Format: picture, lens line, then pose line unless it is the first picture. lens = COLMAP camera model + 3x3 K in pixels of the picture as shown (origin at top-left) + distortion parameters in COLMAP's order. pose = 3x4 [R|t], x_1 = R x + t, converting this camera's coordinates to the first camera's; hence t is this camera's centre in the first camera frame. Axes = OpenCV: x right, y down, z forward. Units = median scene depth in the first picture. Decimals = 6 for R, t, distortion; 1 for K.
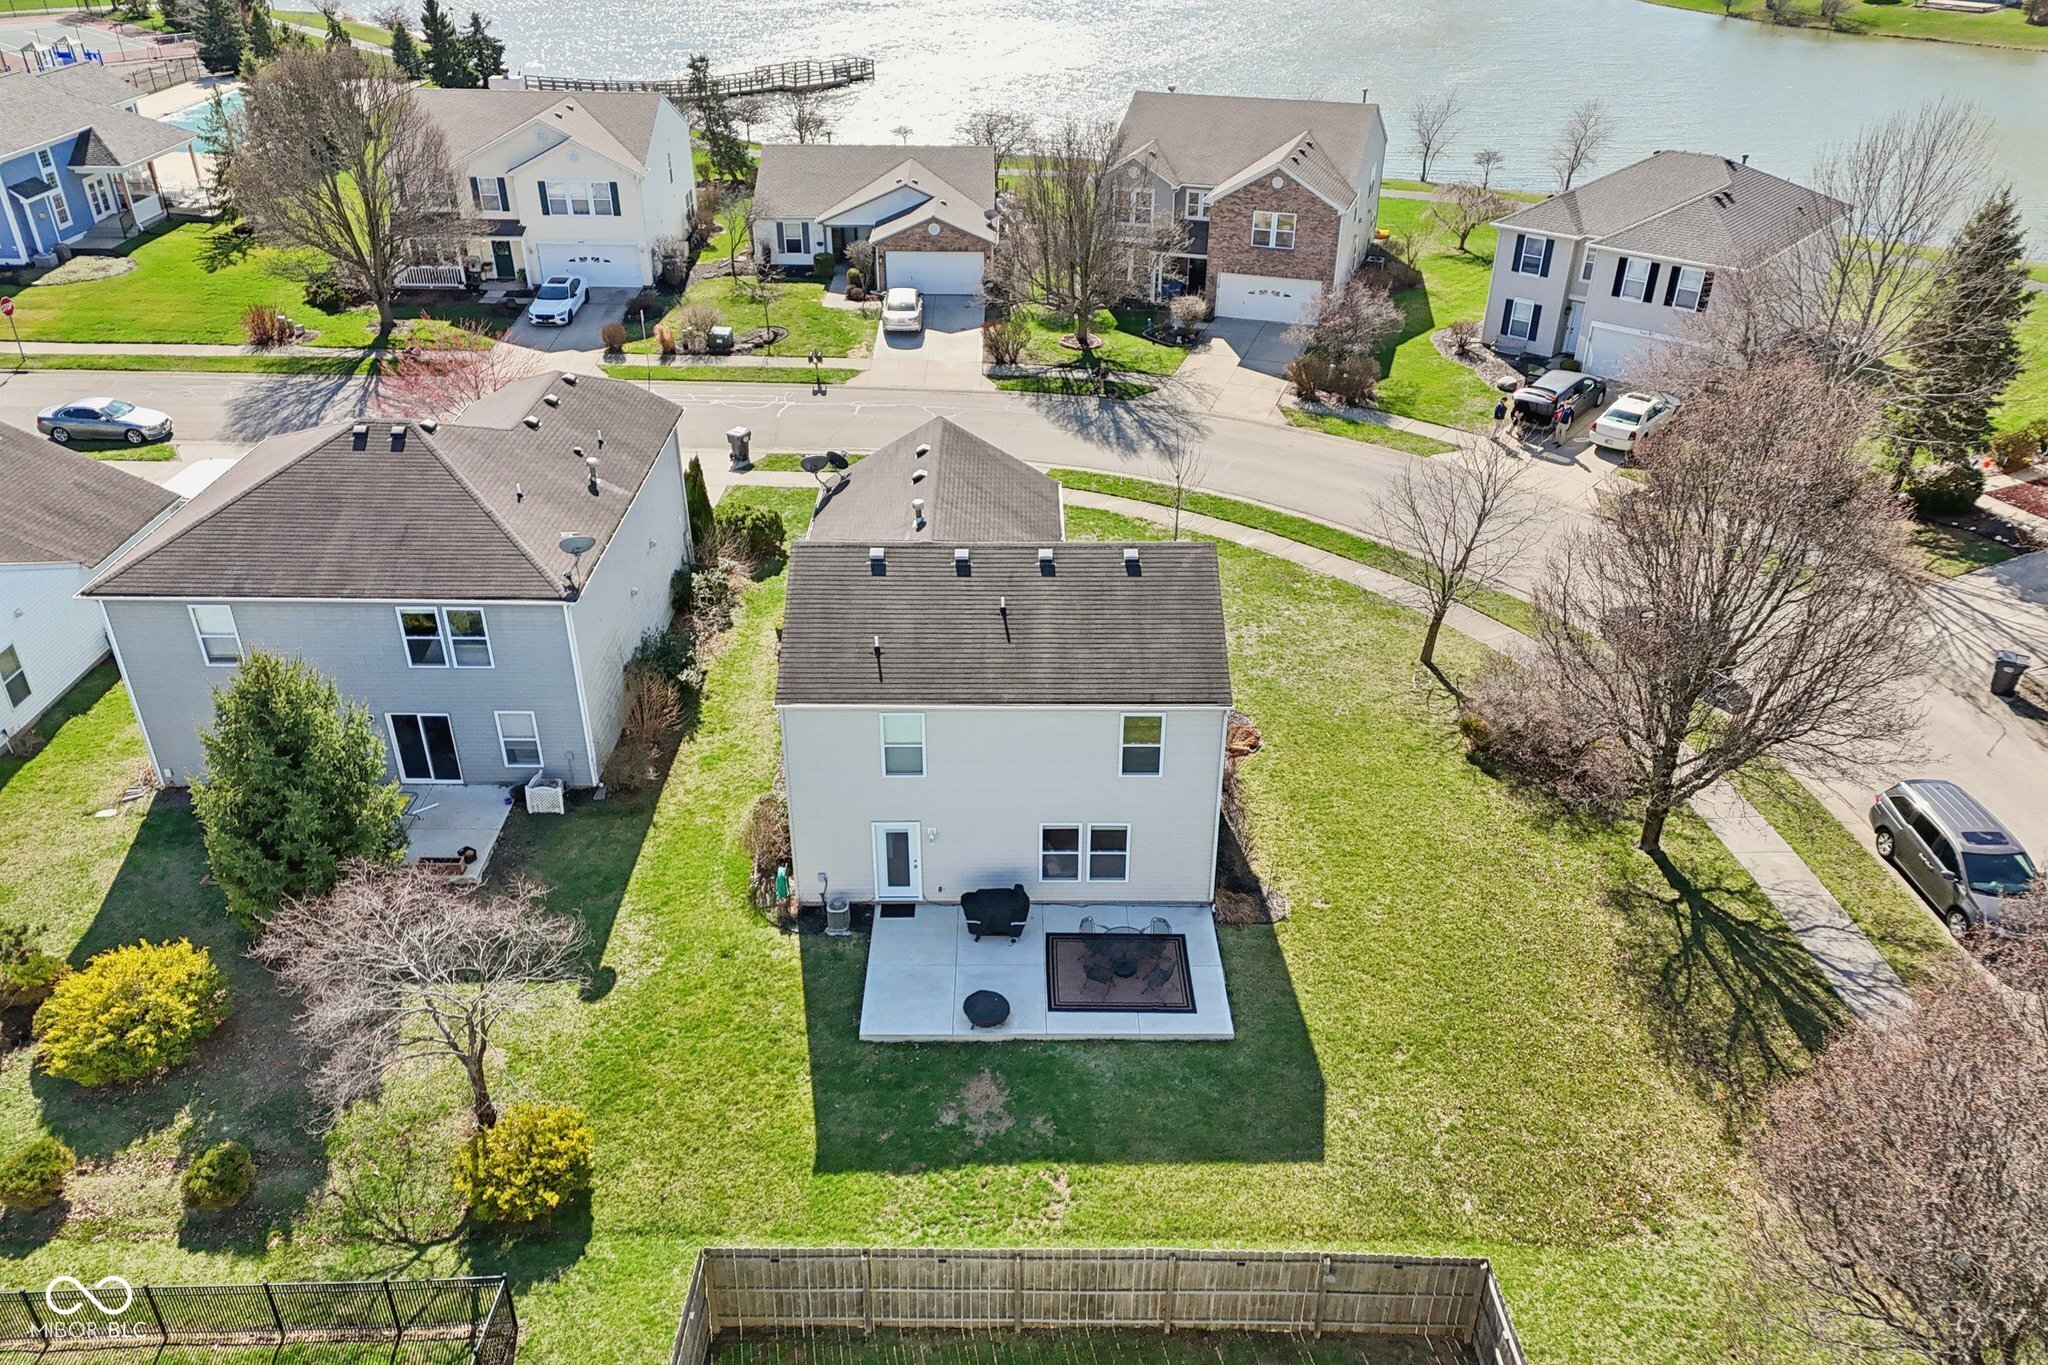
lens RADIAL K [[1496.3, 0, 1027.6], [0, 1496.3, 665.0], [0, 0, 1]] dist [0.092810, -0.089840]
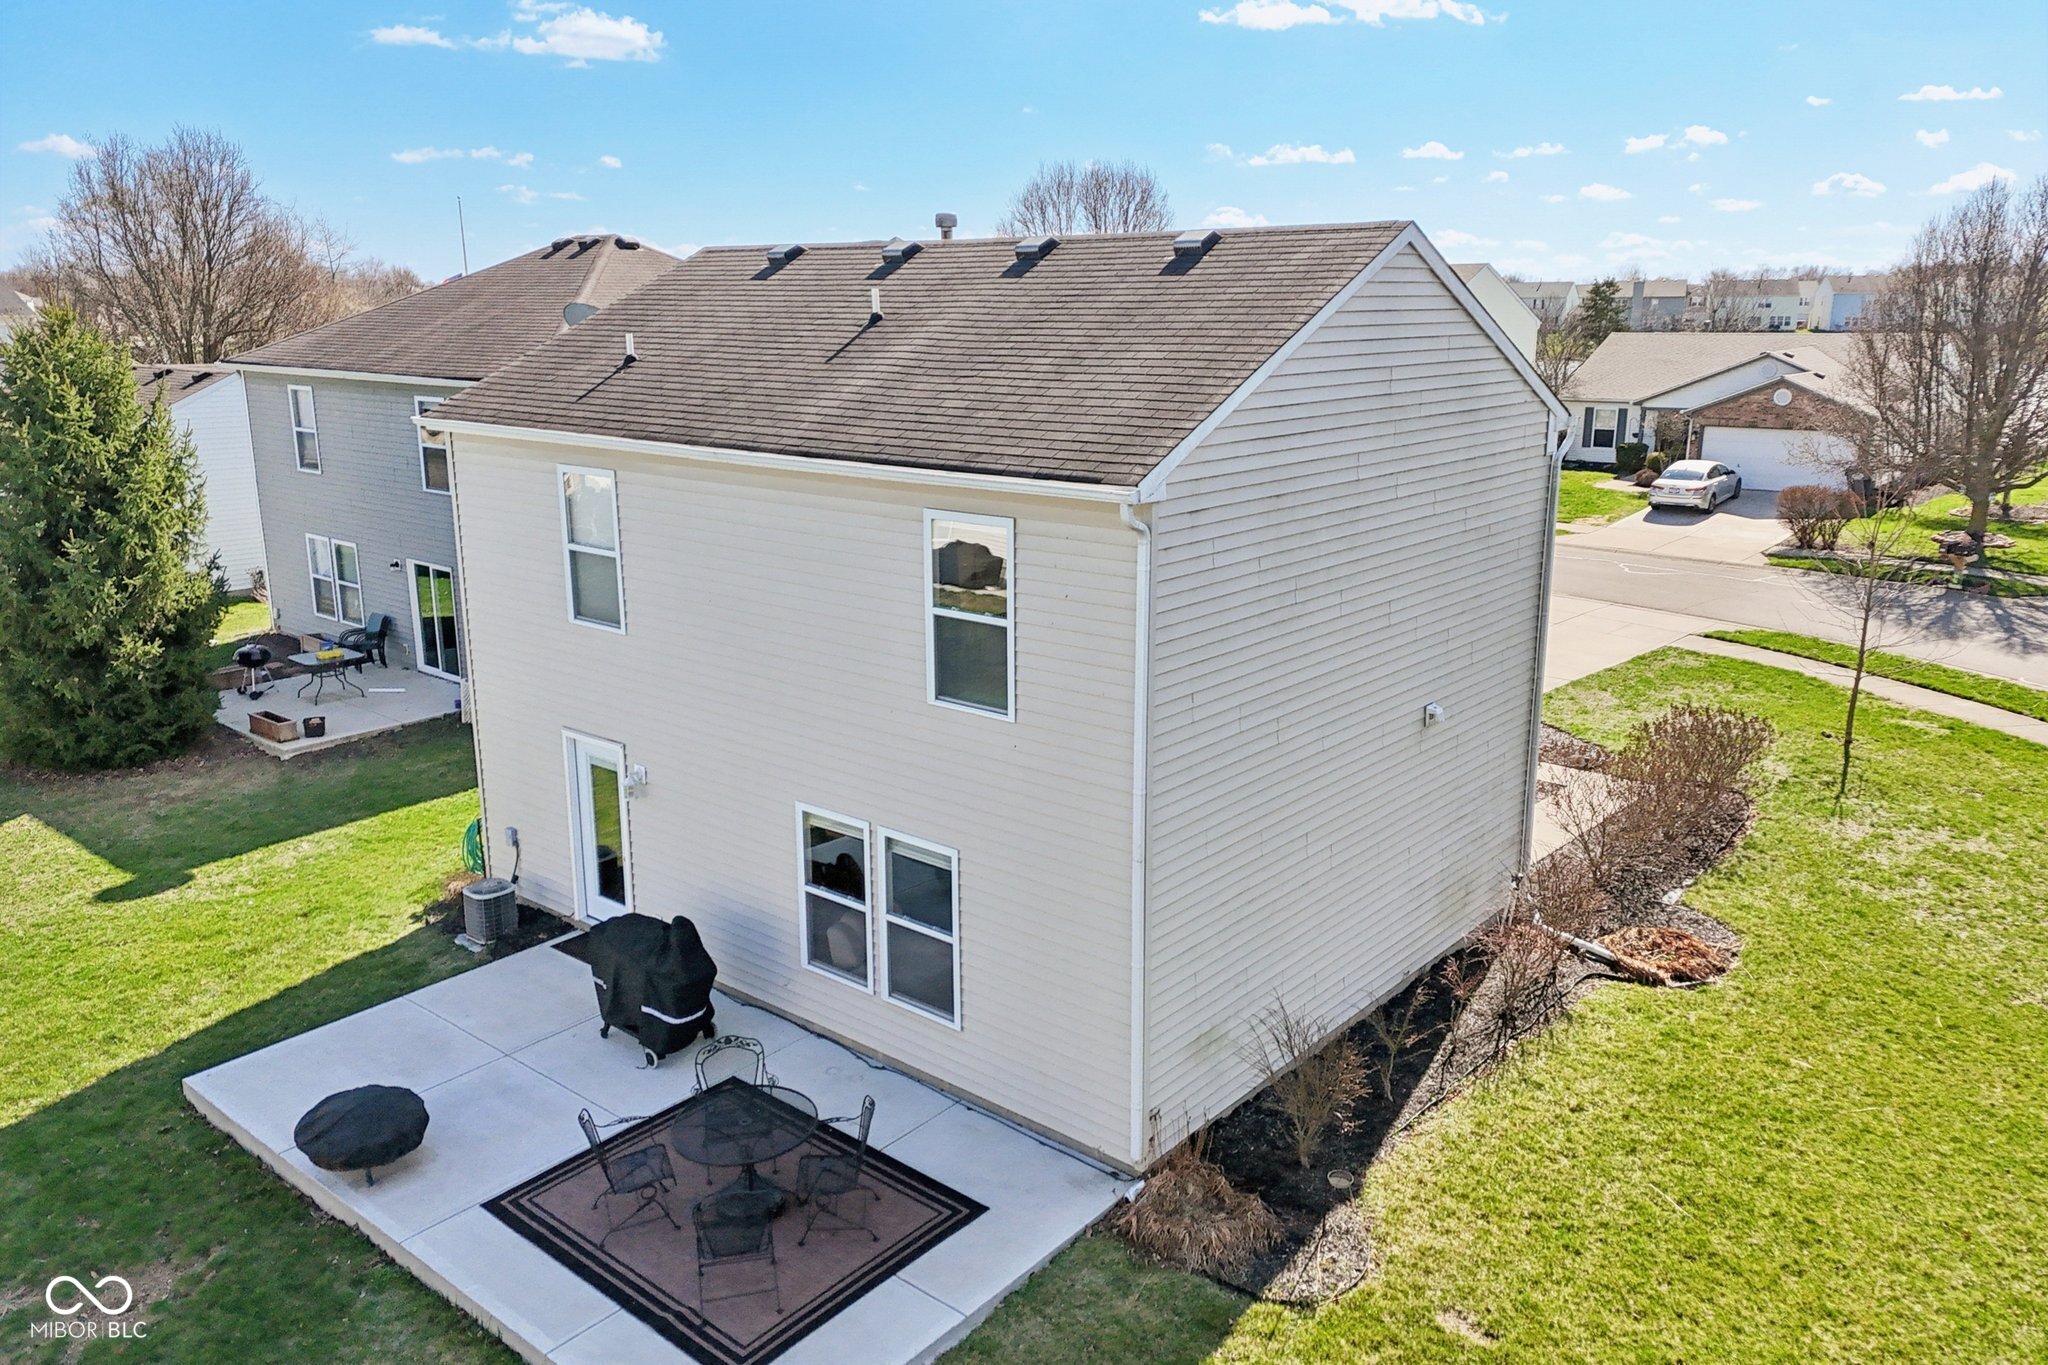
lens RADIAL K [[1496.3, 0, 1027.6], [0, 1496.3, 665.0], [0, 0, 1]] dist [0.092810, -0.089840]
pose [[0.758232, 0.145049, -0.635645, 0.283454], [-0.315765, 0.934666, -0.163378, 0.105312], [0.570417, 0.324593, 0.754495, 0.633372]]
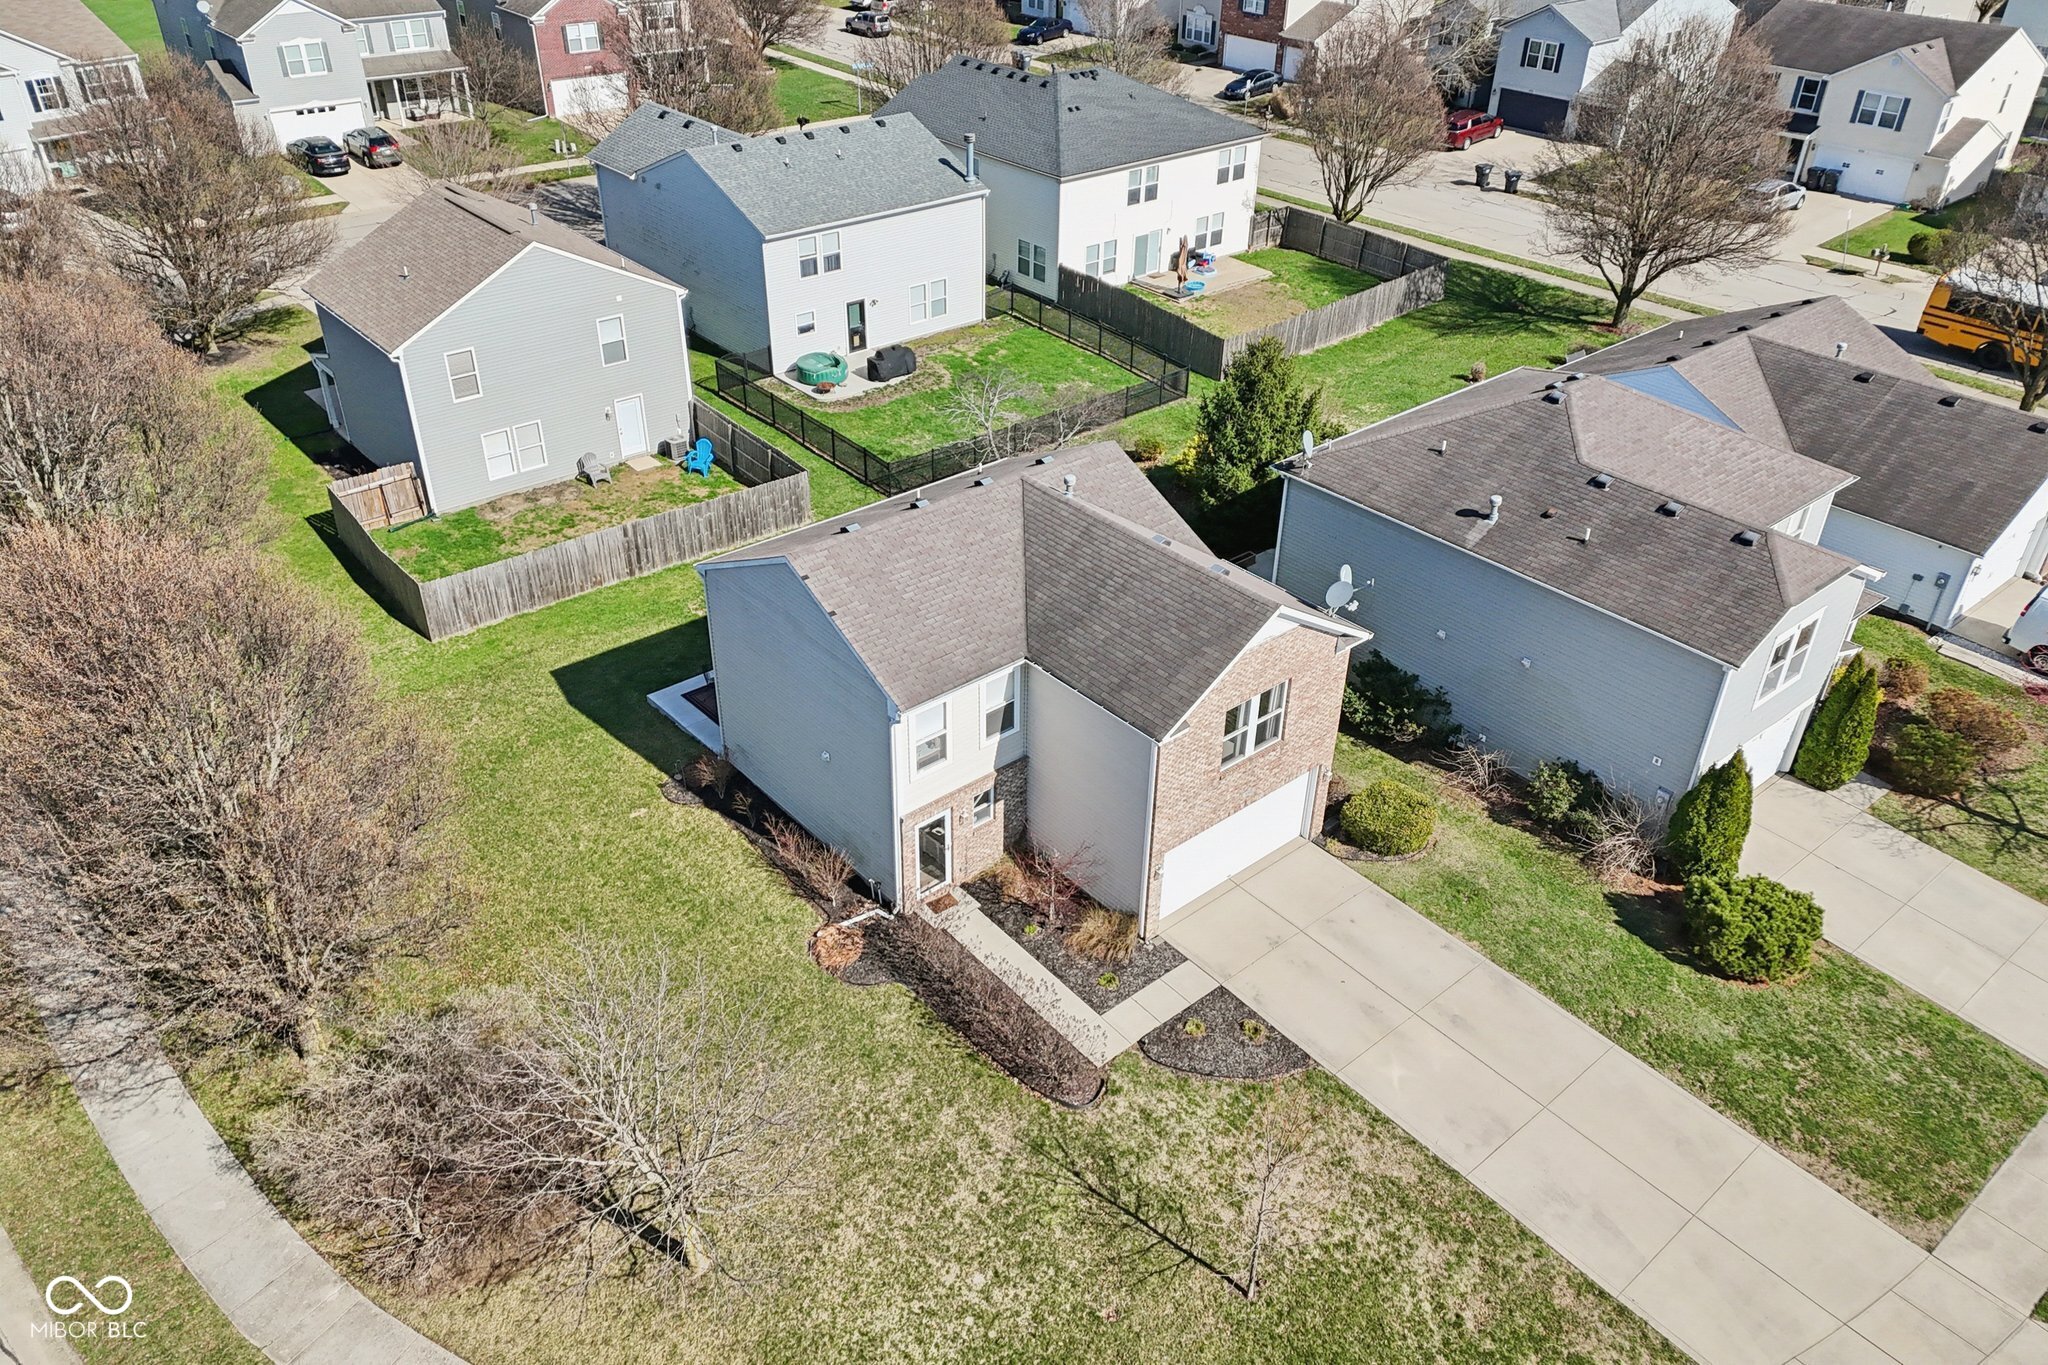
lens RADIAL K [[1471.1, 0, 1024.0], [0, 1471.1, 682.5], [0, 0, 1]] dist [0.092602, -0.085105]
pose [[-0.764843, 0.335953, -0.549683, 0.493950], [-0.334895, 0.521556, 0.784745, -0.743890], [0.550328, 0.784293, -0.286400, 1.287146]]
